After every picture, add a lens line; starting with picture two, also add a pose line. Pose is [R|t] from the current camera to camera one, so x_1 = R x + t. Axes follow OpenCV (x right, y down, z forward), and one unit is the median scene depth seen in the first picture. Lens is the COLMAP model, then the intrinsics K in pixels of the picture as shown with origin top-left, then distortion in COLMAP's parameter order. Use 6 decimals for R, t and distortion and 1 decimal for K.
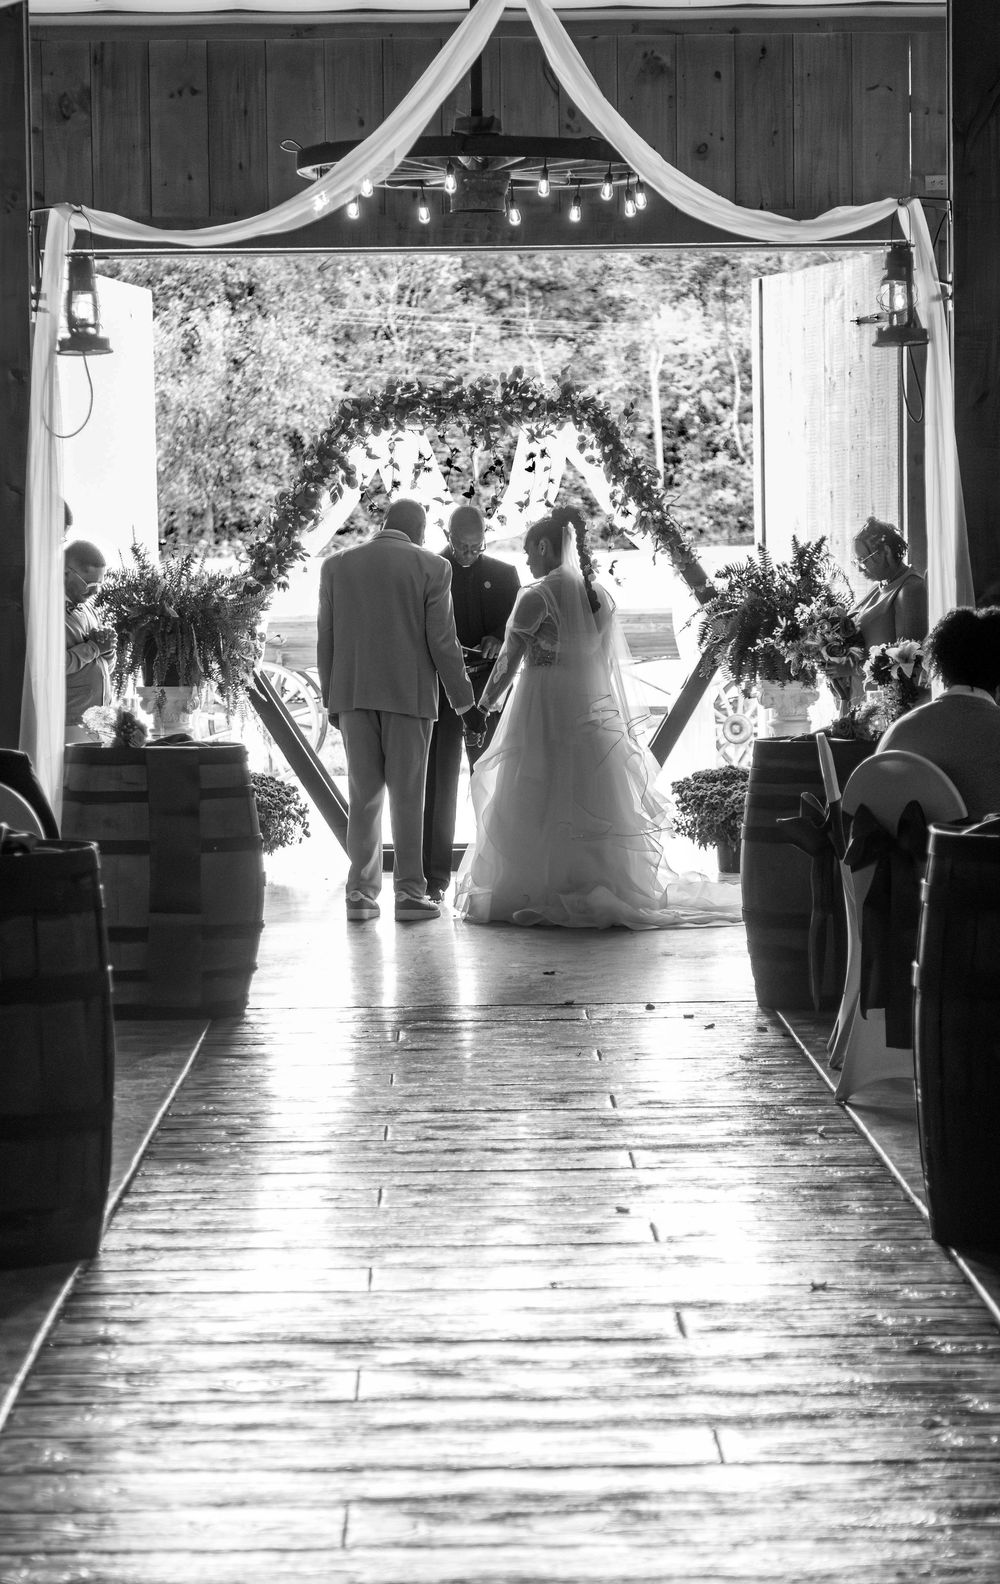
lens RADIAL K [[4493.3, 0, 500.0], [0, 4493.3, 792.0], [0, 0, 1]] dist [0.151635, 0.570262]
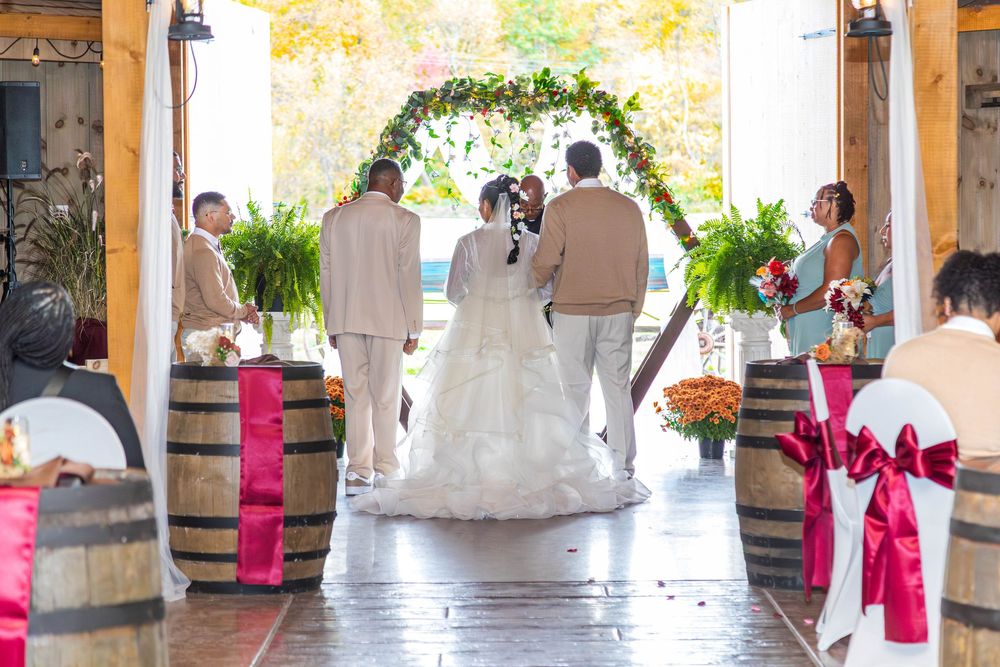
lens RADIAL K [[2900.6, 0, 500.0], [0, 2900.6, 333.5], [0, 0, 1]] dist [-0.020318, -0.253362]
pose [[0.999949, 0.006138, -0.008065, -0.002150], [-0.006251, 0.999882, -0.014007, -0.005768], [0.007978, 0.014057, 0.999869, 0.161147]]
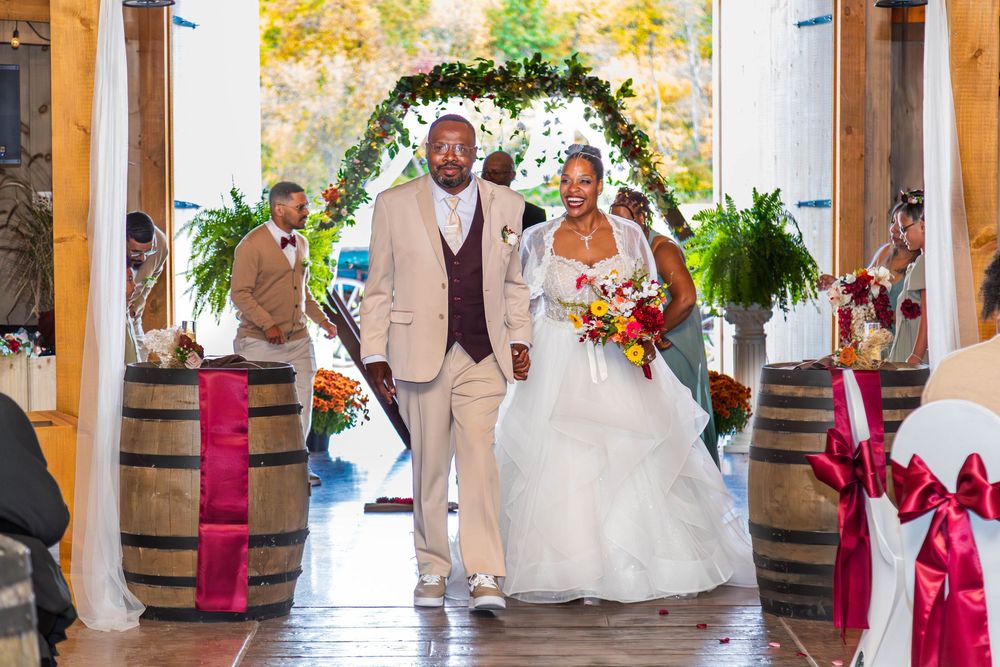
lens RADIAL K [[2573.9, 0, 500.0], [0, 2573.9, 333.5], [0, 0, 1]] dist [-0.090559, -0.243126]
pose [[0.999932, 0.011288, -0.002840, -0.003638], [-0.011302, 0.999922, -0.005253, -0.011178], [0.002780, 0.005284, 0.999982, 0.271224]]
